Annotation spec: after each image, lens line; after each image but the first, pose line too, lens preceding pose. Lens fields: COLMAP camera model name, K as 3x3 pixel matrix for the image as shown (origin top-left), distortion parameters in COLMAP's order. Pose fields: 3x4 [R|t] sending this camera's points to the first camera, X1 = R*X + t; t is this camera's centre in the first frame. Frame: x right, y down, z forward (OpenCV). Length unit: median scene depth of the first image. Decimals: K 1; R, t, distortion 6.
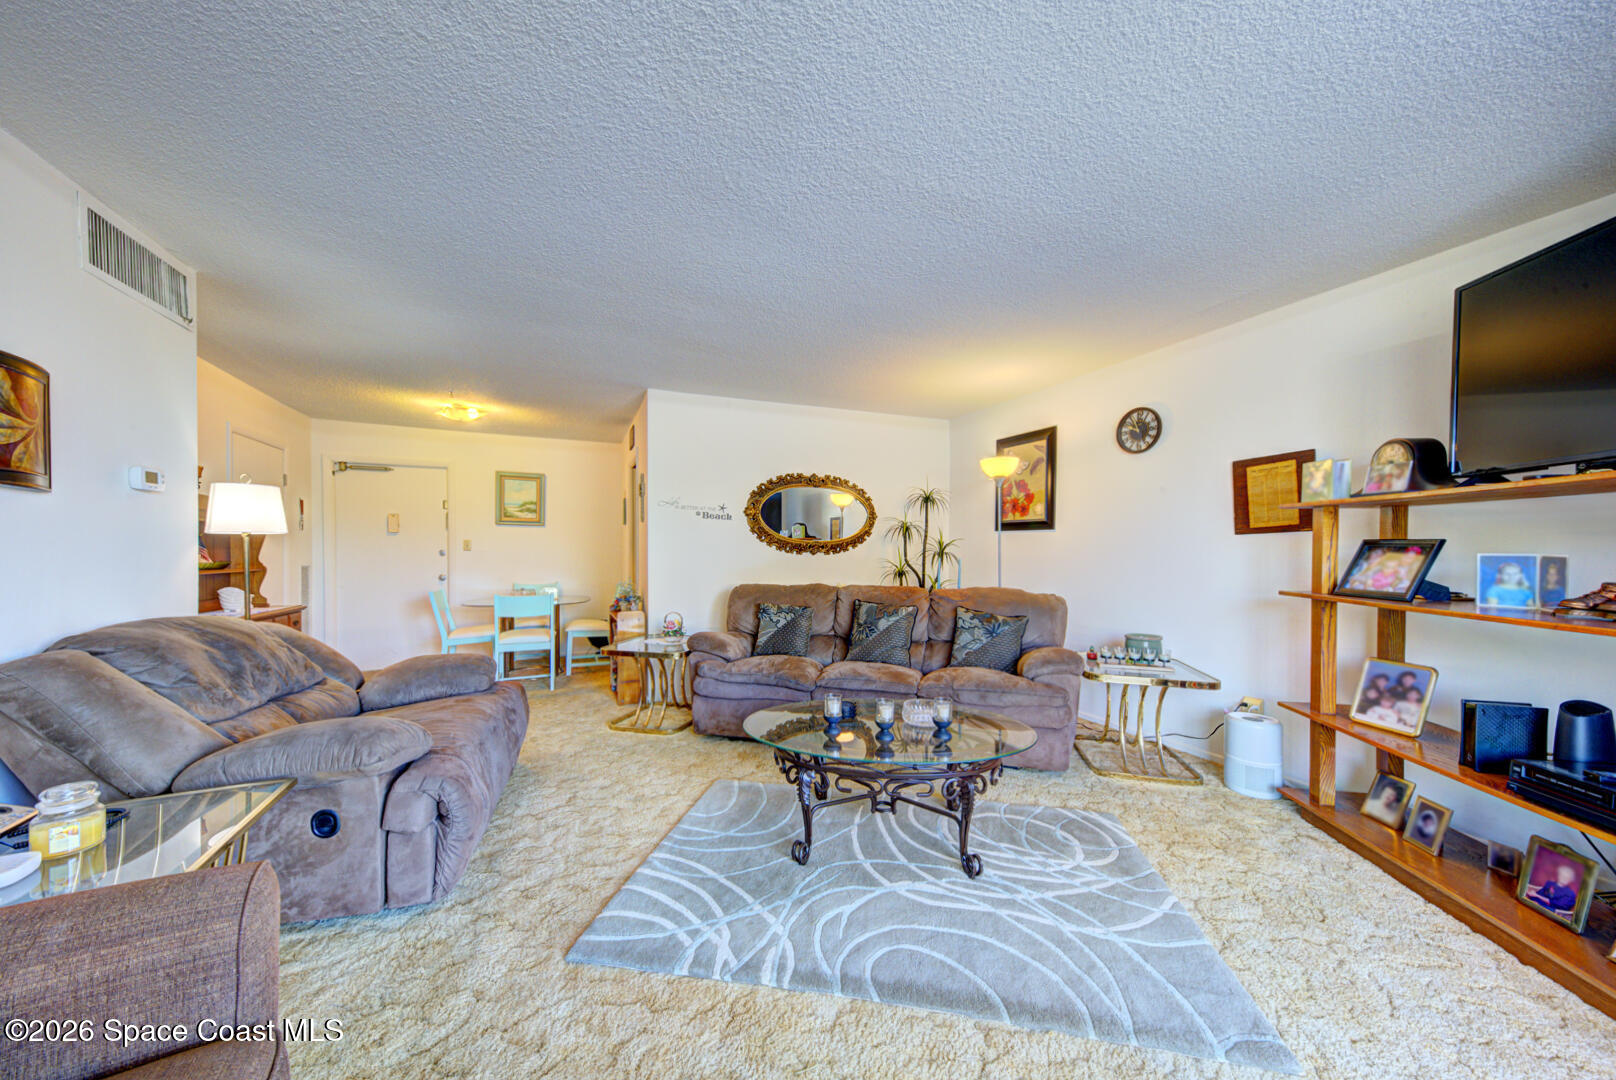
lens RADIAL K [[554.6, 0, 801.8], [0, 554.6, 547.2], [0, 0, 1]] dist [0.009965, -0.000181]
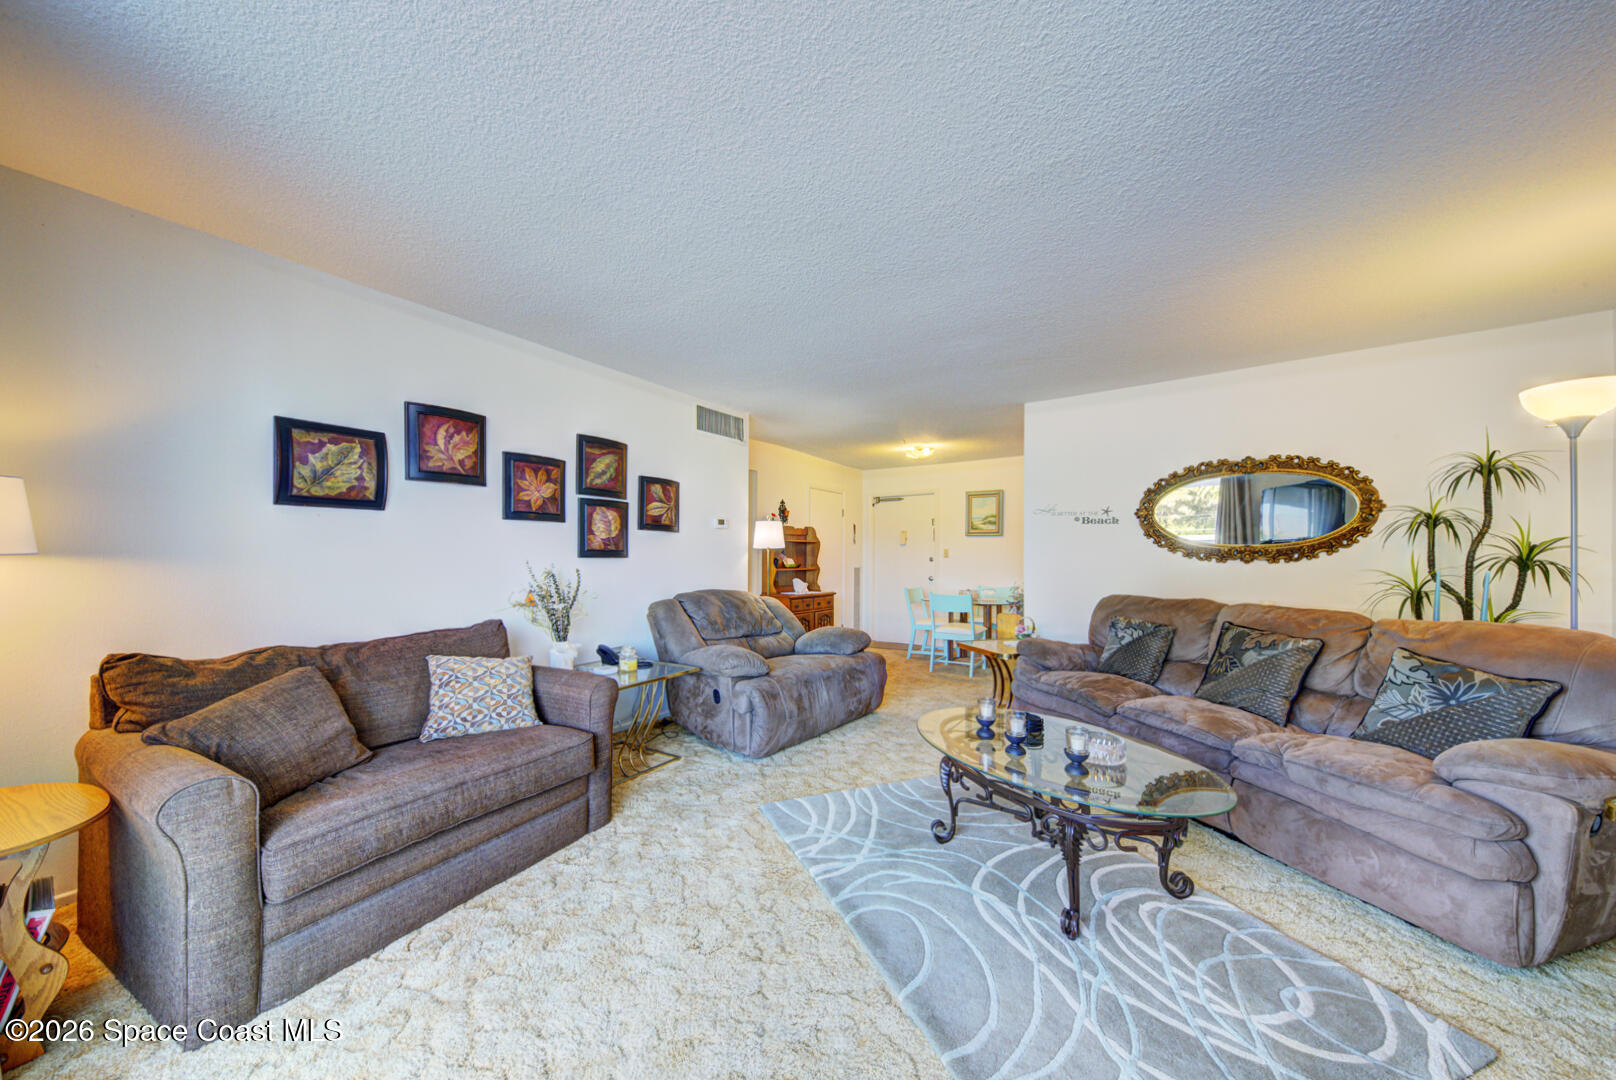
lens RADIAL K [[554.6, 0, 806.8], [0, 554.6, 547.6], [0, 0, 1]] dist [0.009965, -0.000181]
pose [[0.529533, -0.015475, -0.848148, 0.380515], [0.005107, 0.999874, -0.015054, 0.001011], [0.848274, 0.003640, 0.529545, 0.090066]]
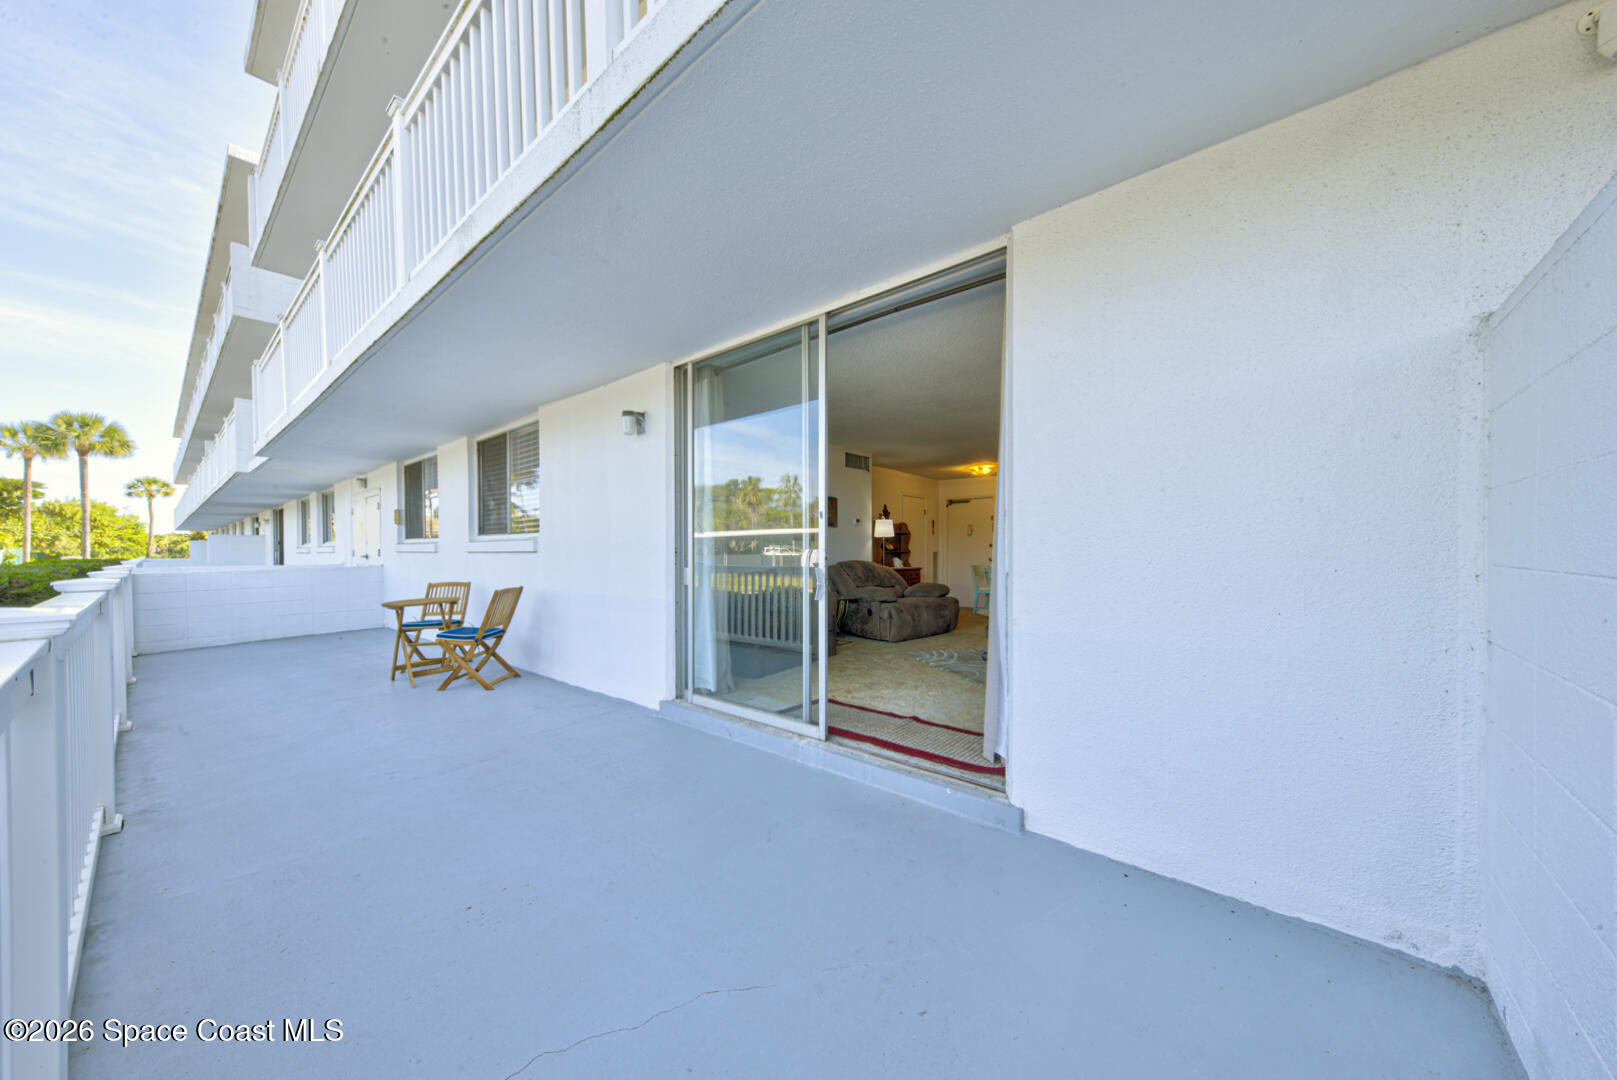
lens RADIAL K [[554.9, 0, 809.0], [0, 554.9, 553.6], [0, 0, 1]] dist [0.009965, -0.000181]
pose [[0.432879, 0.002265, -0.901449, 0.914942], [0.007852, 0.999949, 0.006283, 0.027590], [0.901418, -0.009798, 0.432839, -0.386504]]
